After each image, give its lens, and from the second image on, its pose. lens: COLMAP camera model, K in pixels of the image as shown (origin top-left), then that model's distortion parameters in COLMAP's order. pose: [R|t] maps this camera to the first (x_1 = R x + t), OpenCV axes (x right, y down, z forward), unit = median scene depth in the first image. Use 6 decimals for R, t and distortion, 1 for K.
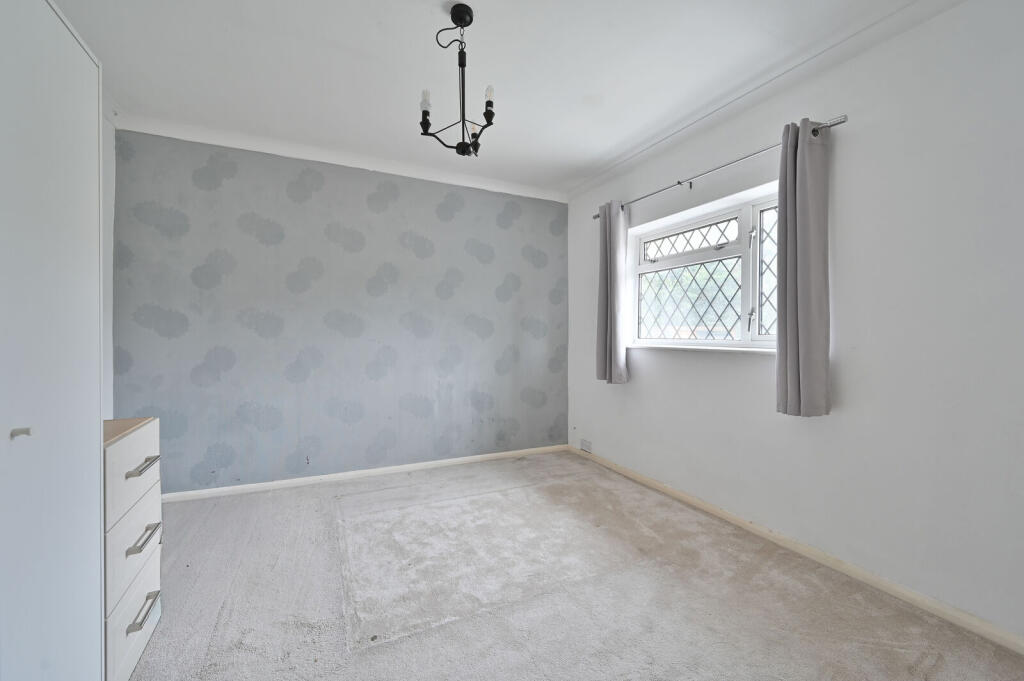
lens RADIAL K [[418.4, 0, 512.0], [0, 418.4, 340.5], [0, 0, 1]] dist [0.000050, 0.000014]
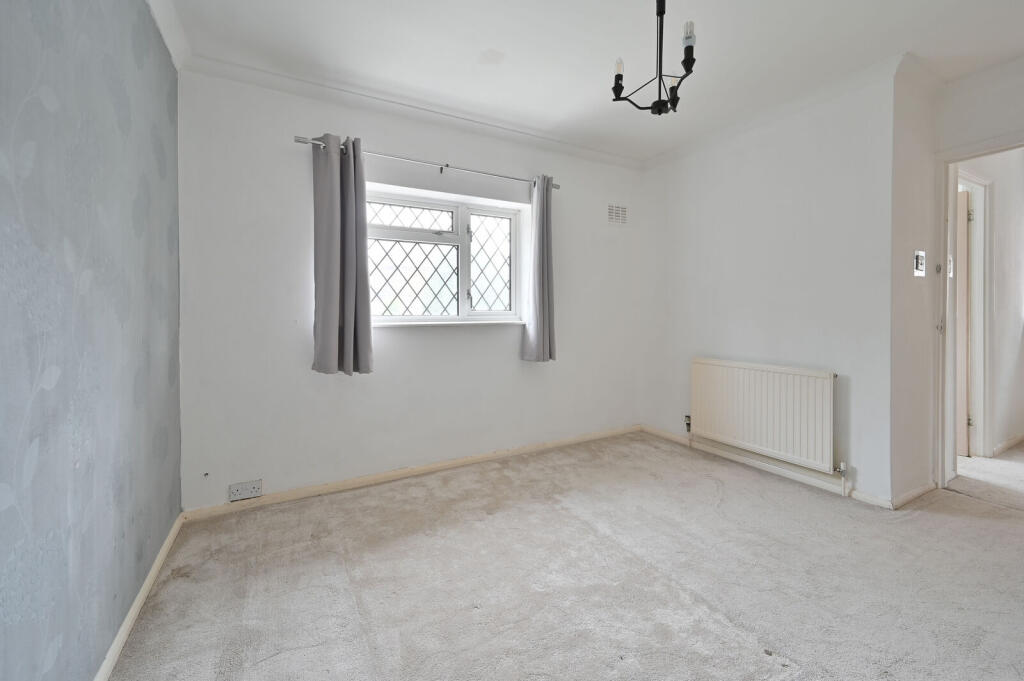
lens RADIAL K [[418.7, 0, 512.3], [0, 418.7, 318.6], [0, 0, 1]] dist [-0.000134, -0.000052]
pose [[-0.067247, -0.022515, 0.997482, -0.598978], [0.019007, 0.999535, 0.023843, -0.014595], [-0.997555, 0.020562, -0.066788, 0.820586]]
